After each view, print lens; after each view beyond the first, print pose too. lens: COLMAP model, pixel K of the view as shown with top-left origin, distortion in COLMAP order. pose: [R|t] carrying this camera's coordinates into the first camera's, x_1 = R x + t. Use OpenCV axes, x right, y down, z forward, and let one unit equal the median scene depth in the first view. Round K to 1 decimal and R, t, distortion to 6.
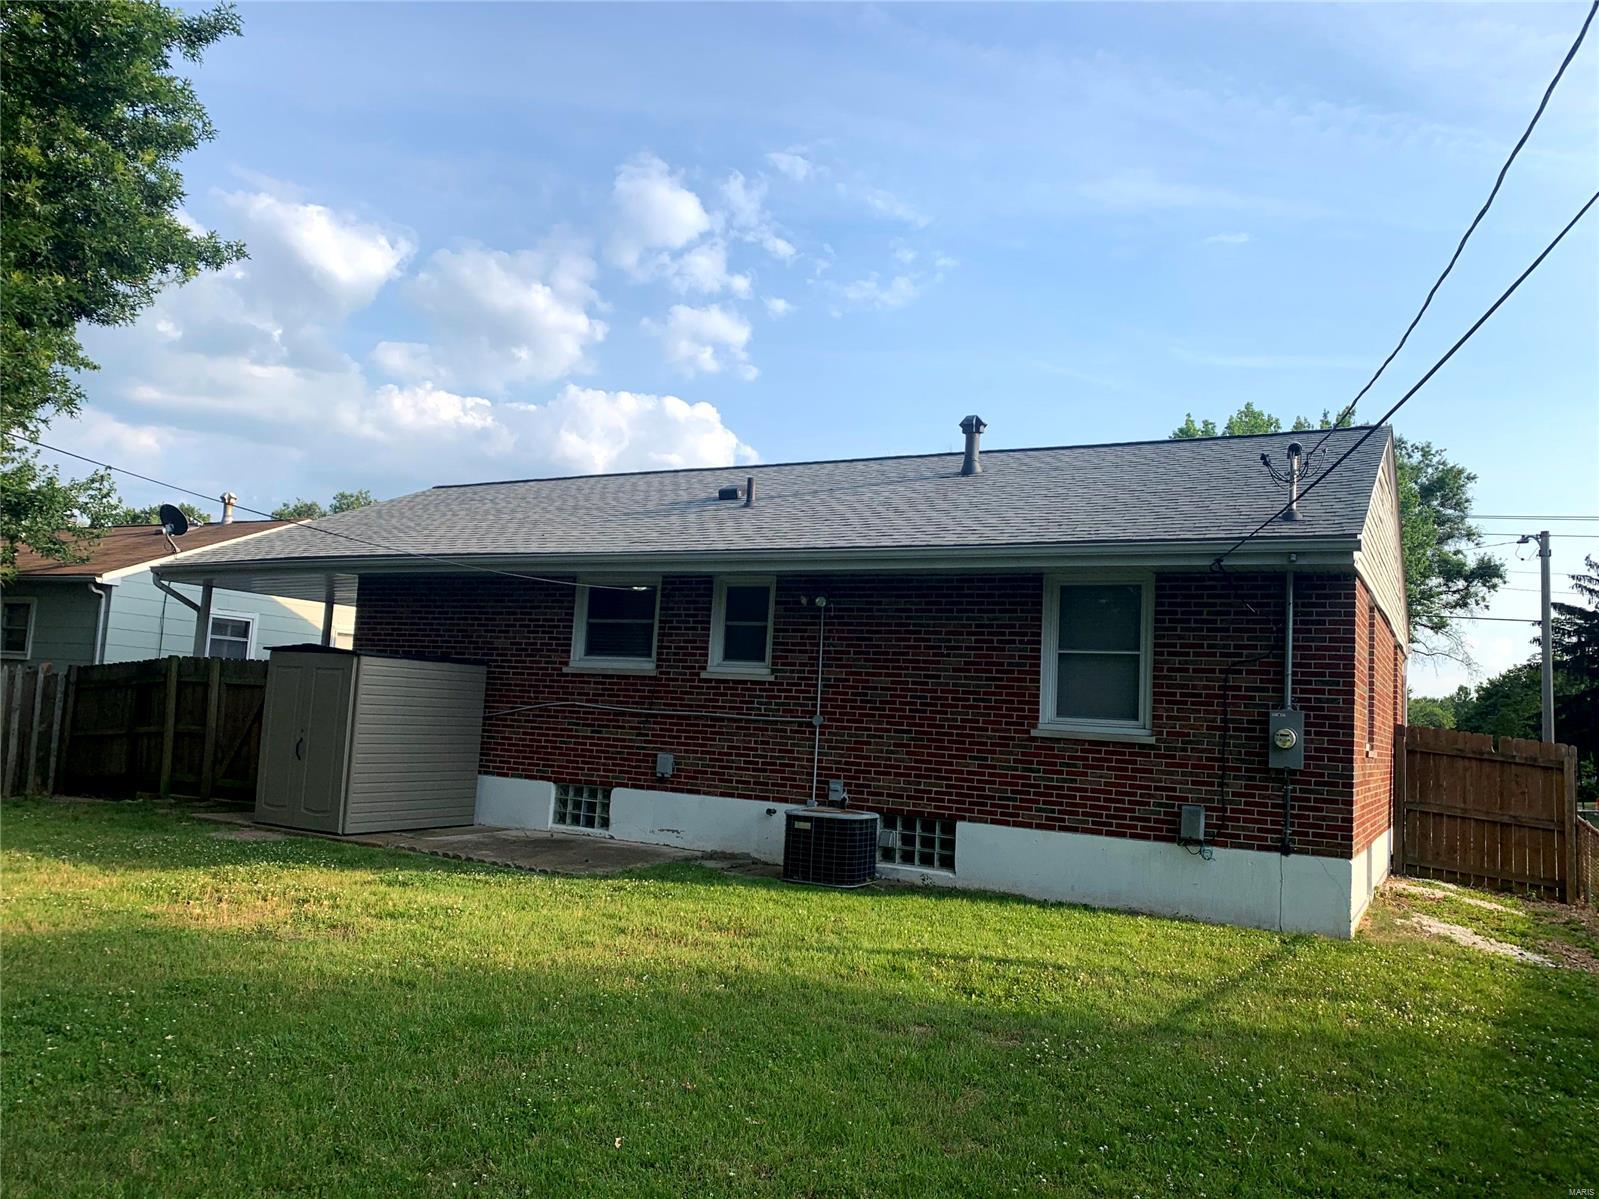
lens RADIAL K [[1226.2, 0, 803.8], [0, 1226.2, 599.6], [0, 0, 1]] dist [0.051213, -0.068022]
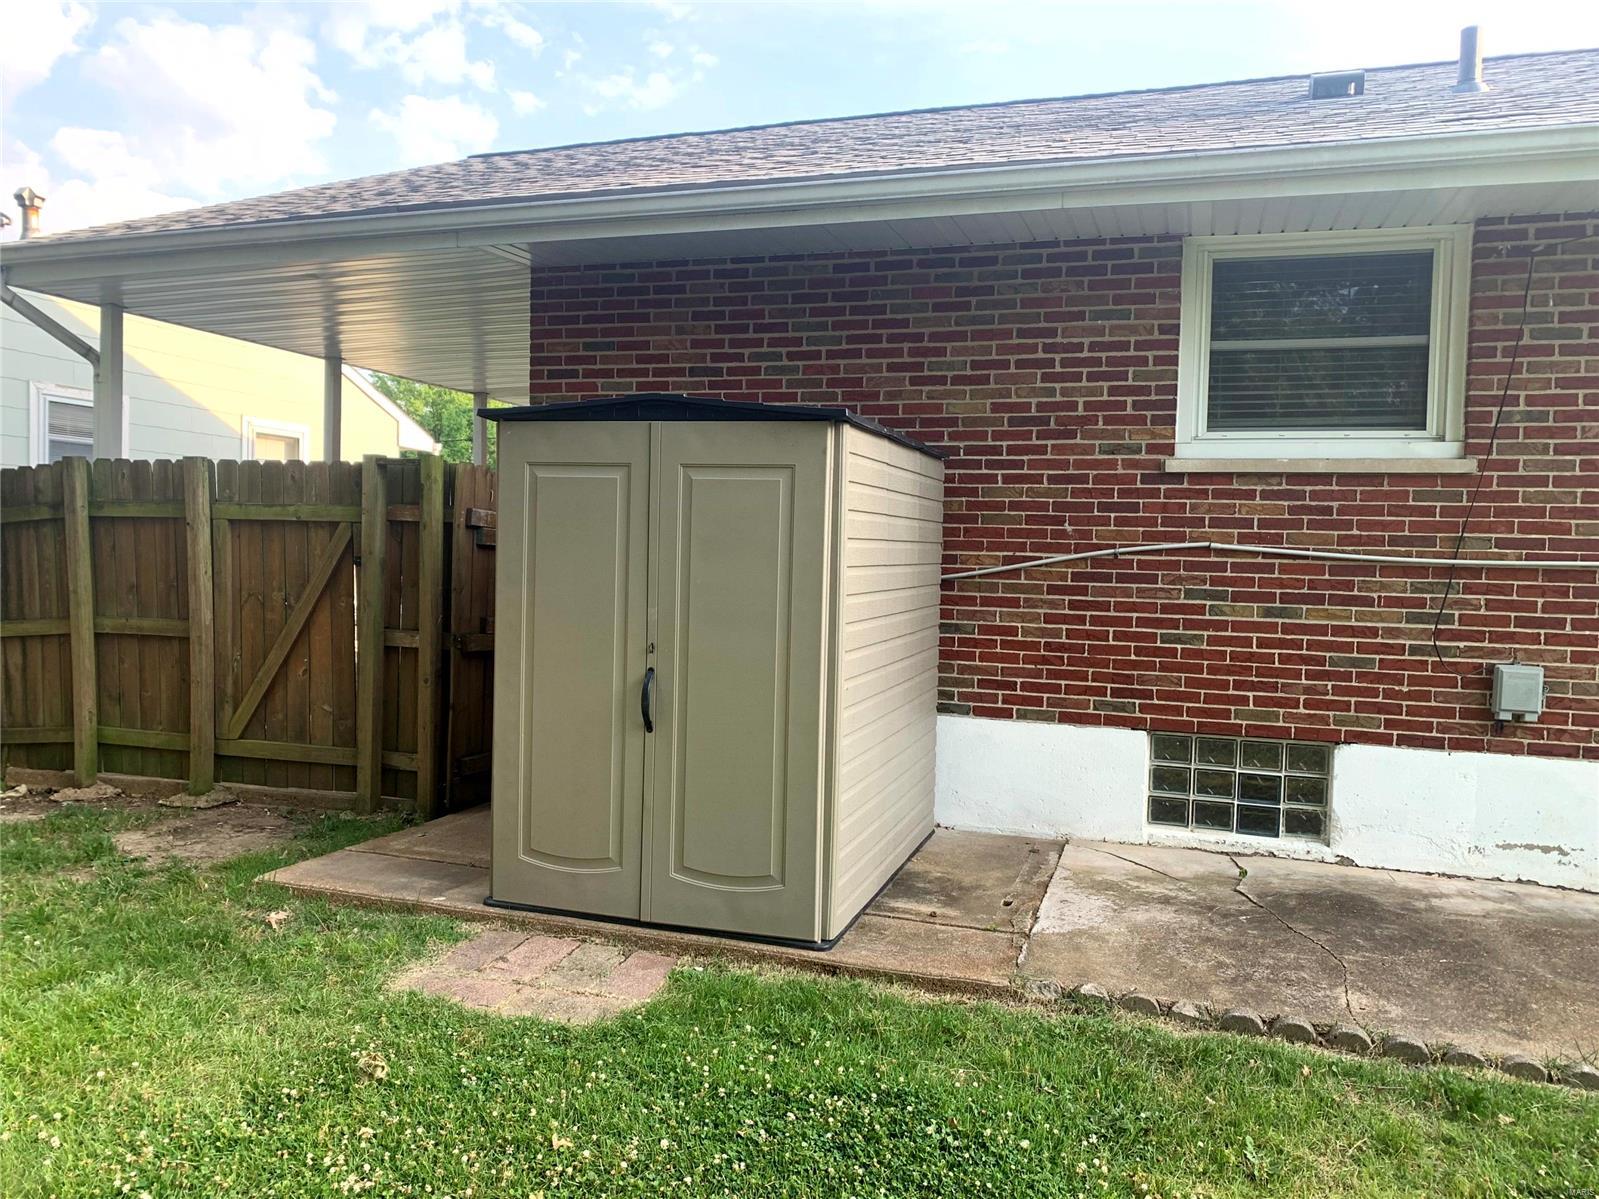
lens RADIAL K [[1224.7, 0, 817.4], [0, 1224.7, 593.9], [0, 0, 1]] dist [0.051829, -0.068017]
pose [[0.982513, -0.039707, 0.181909, -0.398341], [0.012661, 0.988983, 0.147490, 0.038141], [-0.185762, -0.142607, 0.972191, 0.626789]]
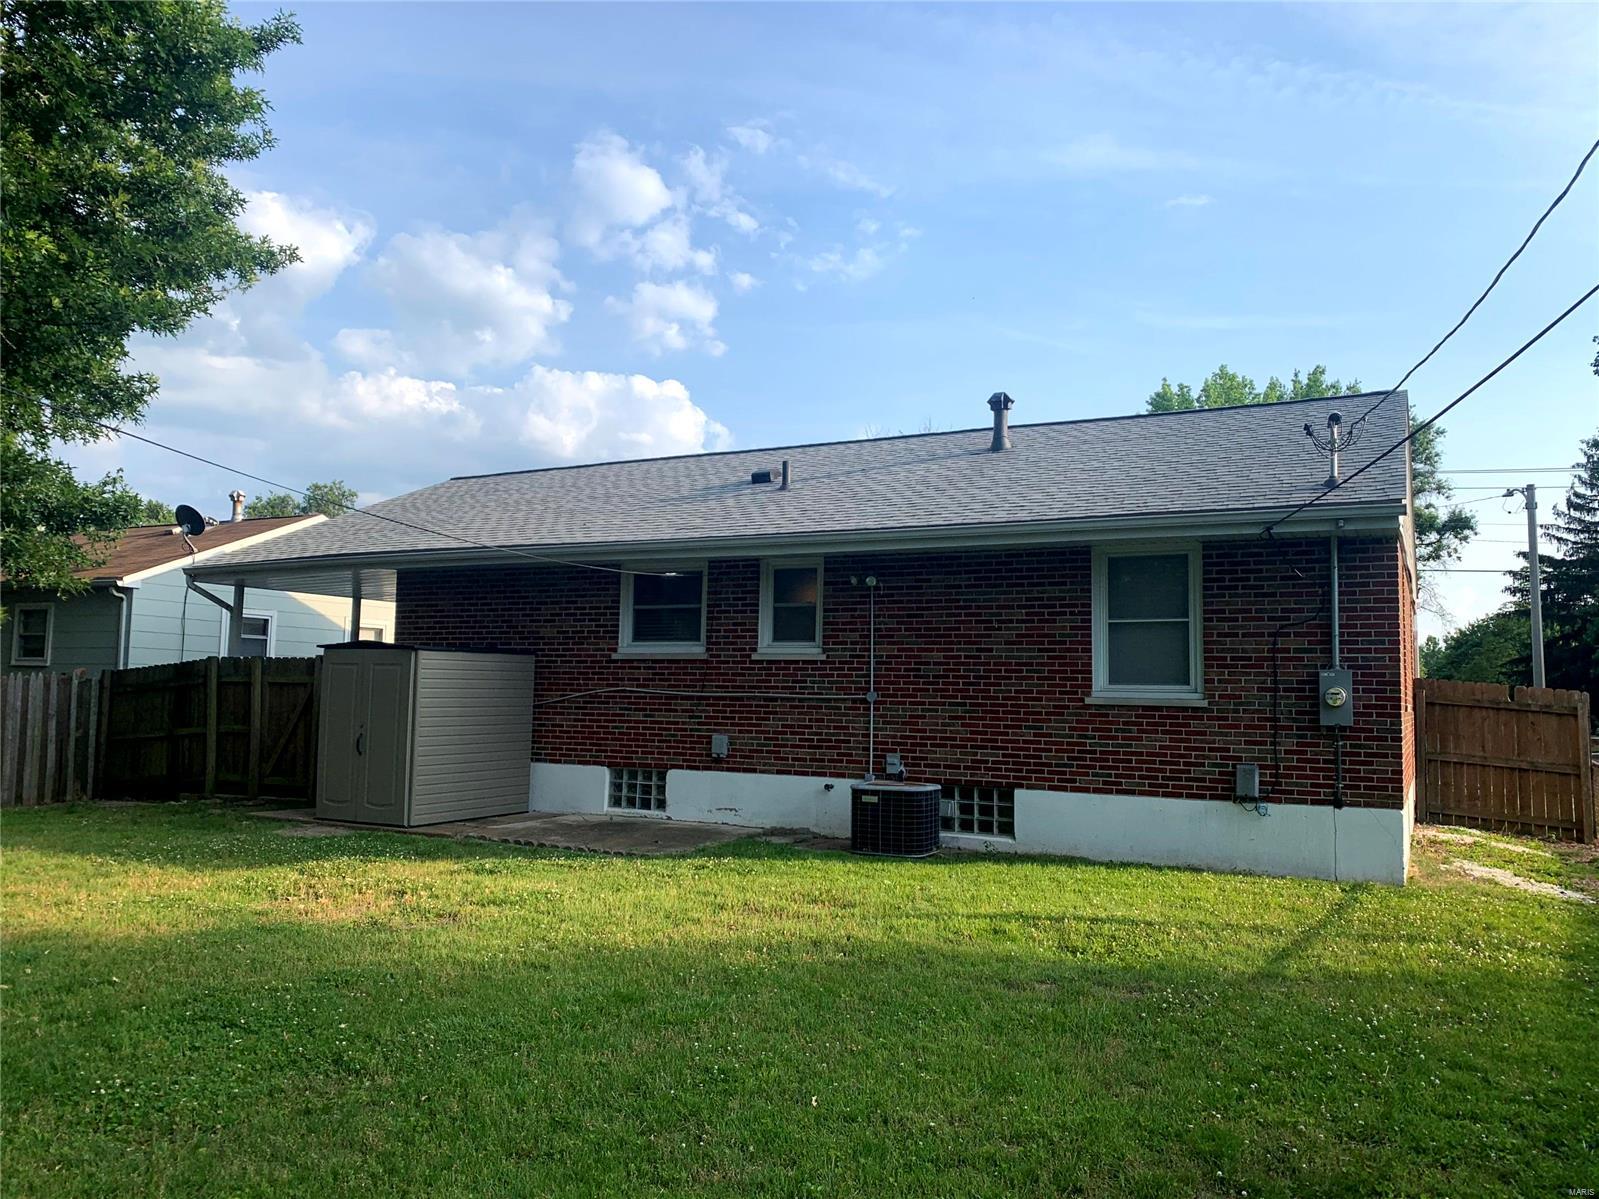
lens RADIAL K [[1224.7, 0, 817.4], [0, 1224.7, 593.9], [0, 0, 1]] dist [0.051829, -0.068017]
pose [[0.998885, -0.036293, 0.030189, -0.056140], [0.035797, 0.999218, 0.016793, -0.005603], [-0.030775, -0.015693, 0.999403, -0.020012]]
